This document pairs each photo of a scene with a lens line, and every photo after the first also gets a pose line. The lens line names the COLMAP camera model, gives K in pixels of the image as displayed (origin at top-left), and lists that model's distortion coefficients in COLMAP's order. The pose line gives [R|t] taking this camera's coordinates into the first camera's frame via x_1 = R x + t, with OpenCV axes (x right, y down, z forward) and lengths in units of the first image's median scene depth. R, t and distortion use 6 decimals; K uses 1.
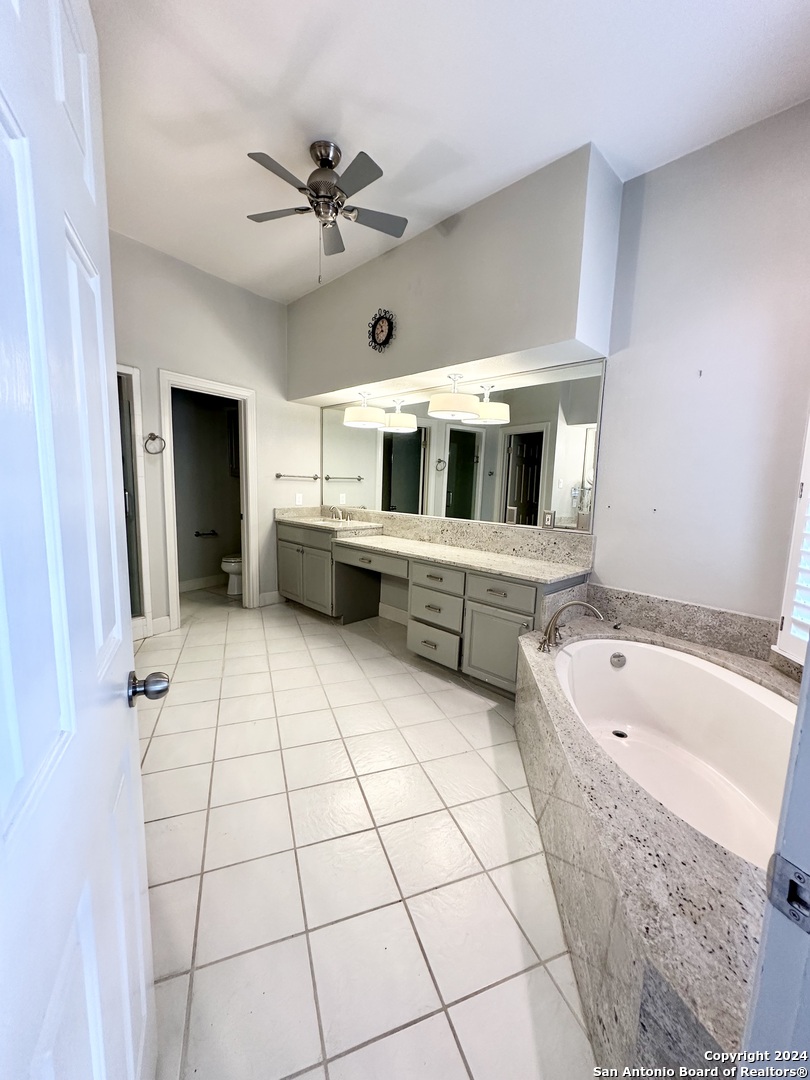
lens RADIAL K [[430.7, 0, 405.0], [0, 430.7, 540.0], [0, 0, 1]] dist [-0.002326, 0.000299]
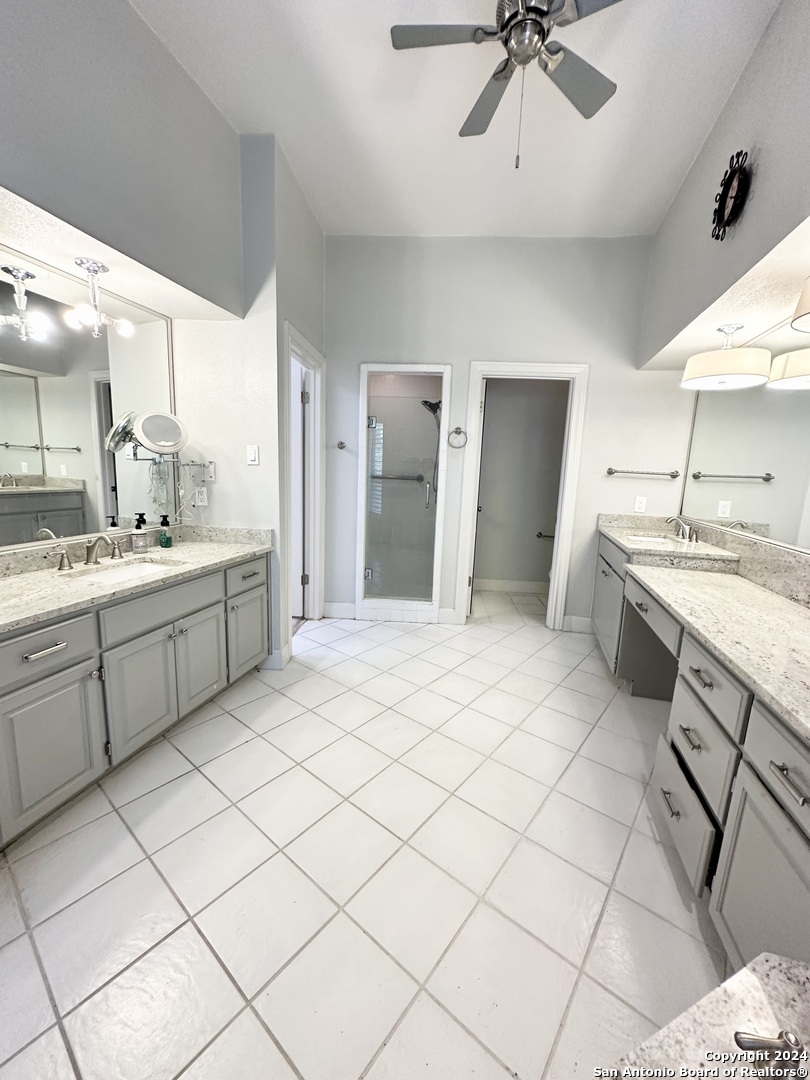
lens RADIAL K [[430.7, 0, 405.0], [0, 430.7, 540.0], [0, 0, 1]] dist [-0.002326, 0.000299]
pose [[0.505781, 0.135578, -0.851942, 0.220178], [-0.140314, 0.987351, 0.073825, -0.040082], [0.851174, 0.082200, 0.518407, 0.353139]]
